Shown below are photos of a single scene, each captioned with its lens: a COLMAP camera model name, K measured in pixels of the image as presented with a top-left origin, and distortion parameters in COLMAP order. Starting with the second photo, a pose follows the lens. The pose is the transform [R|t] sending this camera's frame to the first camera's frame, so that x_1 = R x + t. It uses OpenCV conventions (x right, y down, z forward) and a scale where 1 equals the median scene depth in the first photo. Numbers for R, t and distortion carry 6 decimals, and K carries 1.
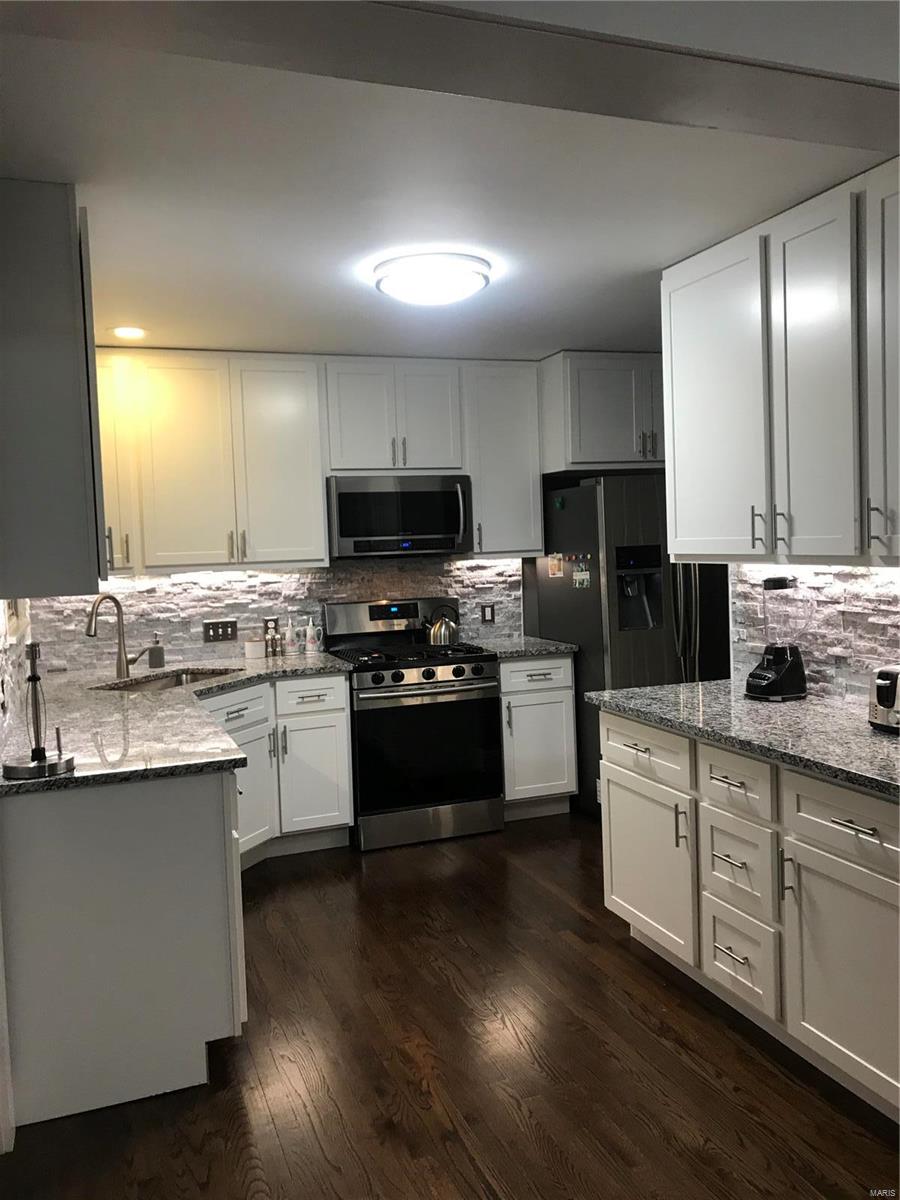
lens RADIAL K [[967.3, 0, 451.6], [0, 967.3, 600.7], [0, 0, 1]] dist [0.016683, -0.050547]
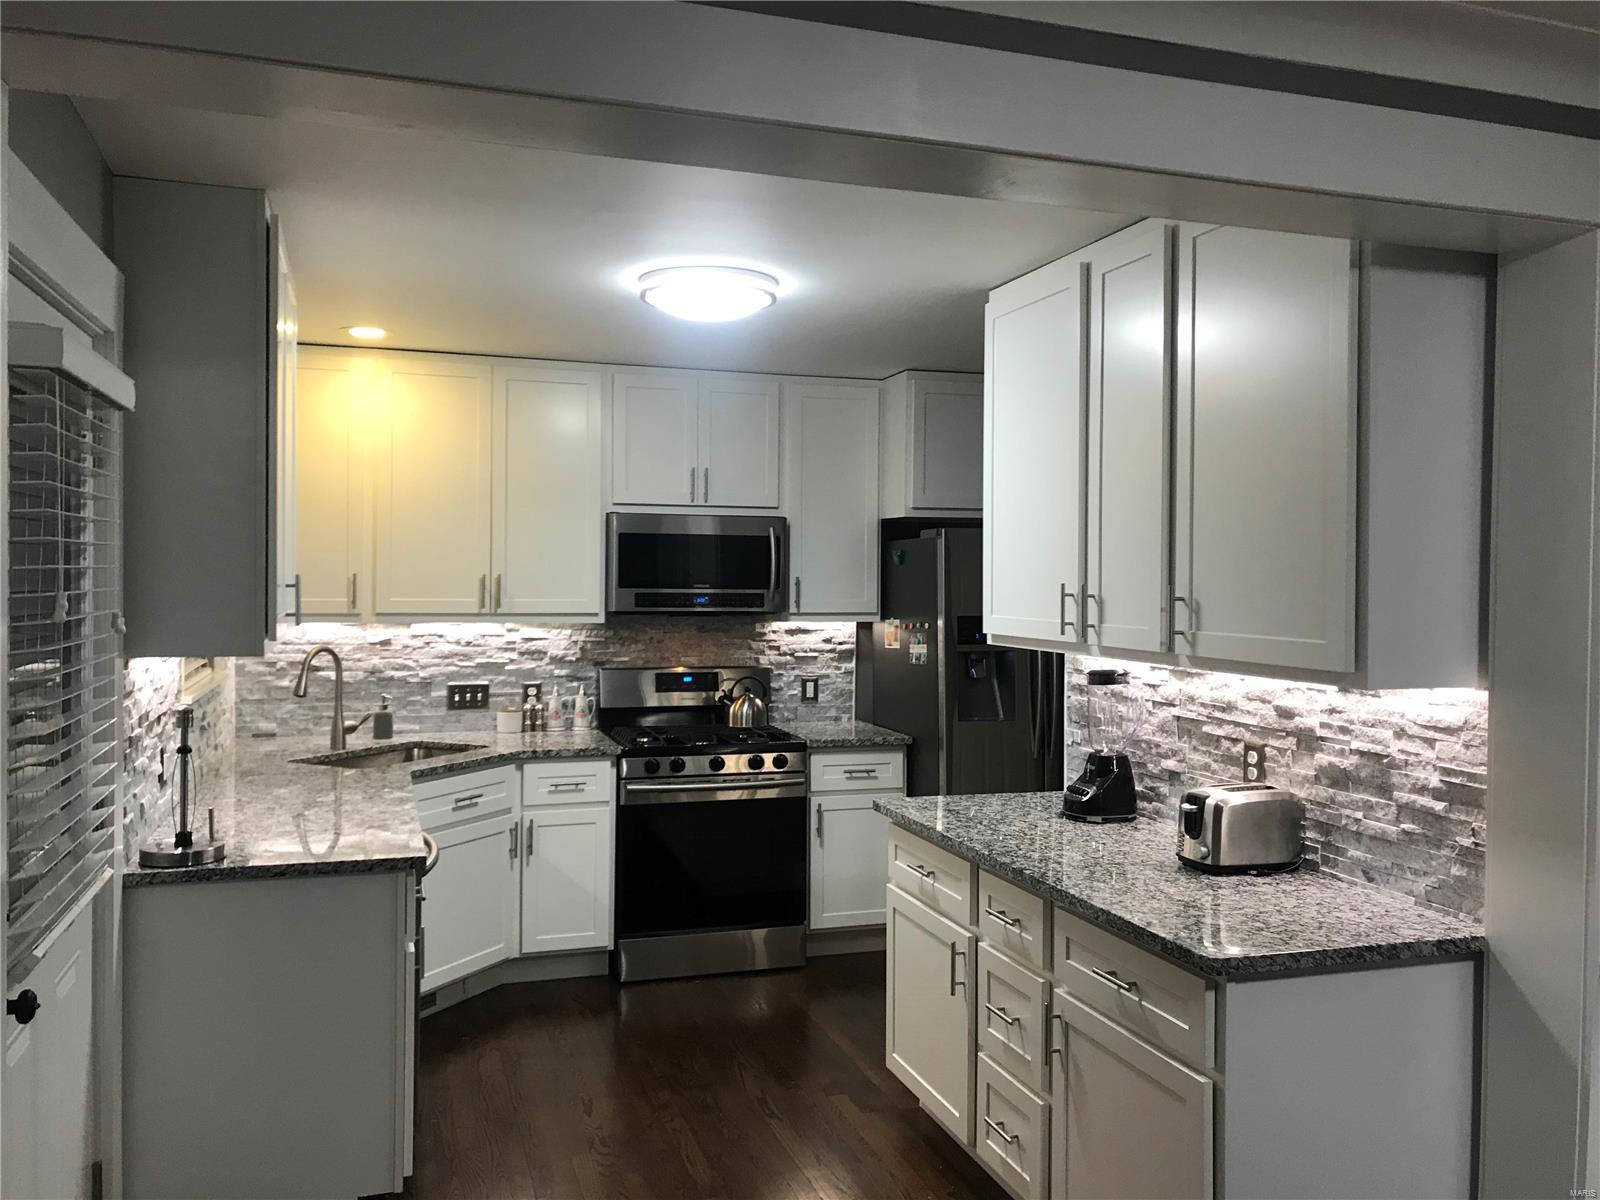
lens RADIAL K [[1289.7, 0, 796.3], [0, 1289.7, 594.5], [0, 0, 1]] dist [0.016683, -0.050547]
pose [[0.997939, 0.045768, -0.044984, 0.086256], [-0.047942, 0.997672, -0.048504, -0.015665], [0.042660, 0.050561, 0.997809, -0.071369]]
